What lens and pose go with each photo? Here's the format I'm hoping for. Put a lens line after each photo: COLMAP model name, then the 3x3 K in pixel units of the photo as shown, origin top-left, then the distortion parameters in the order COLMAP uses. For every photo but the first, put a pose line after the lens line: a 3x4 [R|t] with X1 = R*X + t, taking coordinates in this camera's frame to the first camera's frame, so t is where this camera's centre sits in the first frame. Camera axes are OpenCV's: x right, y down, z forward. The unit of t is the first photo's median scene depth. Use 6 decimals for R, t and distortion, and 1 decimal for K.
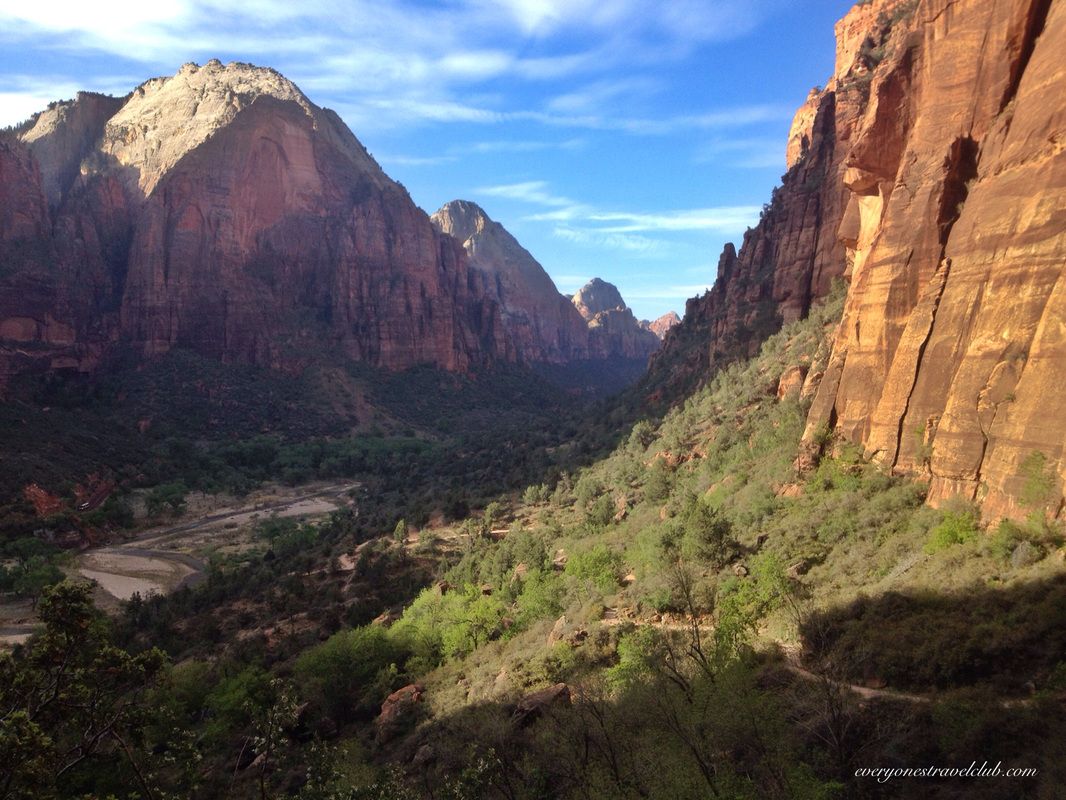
lens RADIAL K [[998.5, 0, 573.6], [0, 998.5, 420.7], [0, 0, 1]] dist [0.005161, 0.000000]
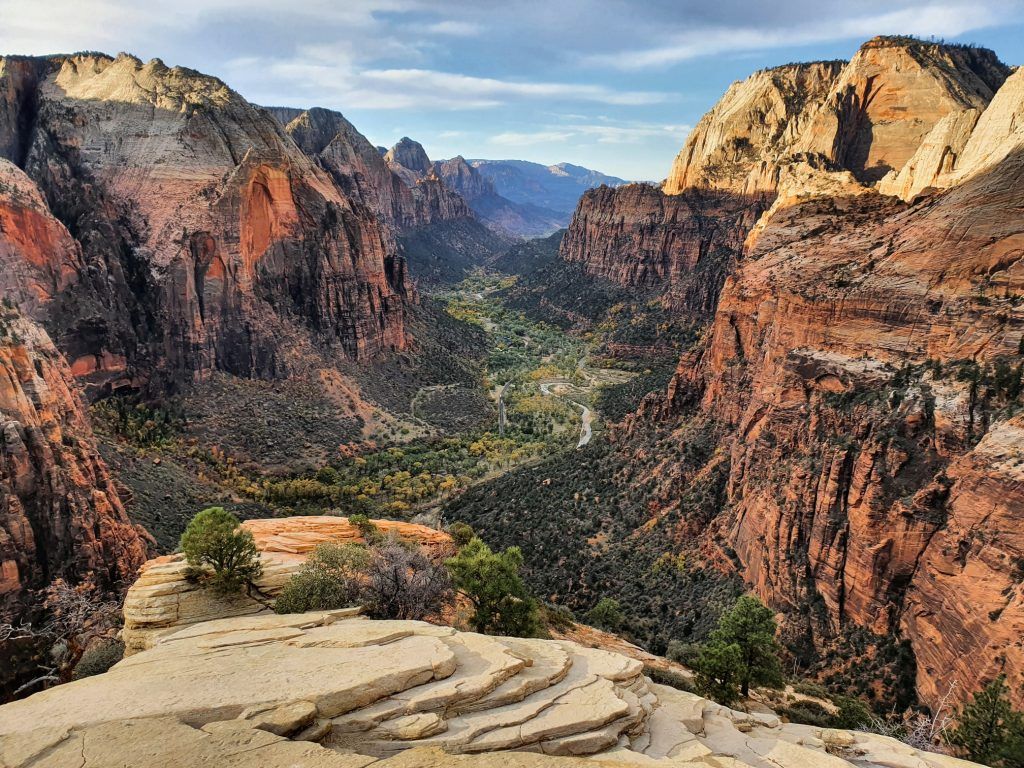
lens RADIAL K [[777.9, 0, 525.5], [0, 777.9, 382.4], [0, 0, 1]] dist [0.028647, -0.028325]
pose [[0.977372, -0.047845, 0.206044, -0.191730], [0.001485, 0.975611, 0.219499, -0.254411], [-0.211521, -0.214227, 0.953607, -0.056840]]
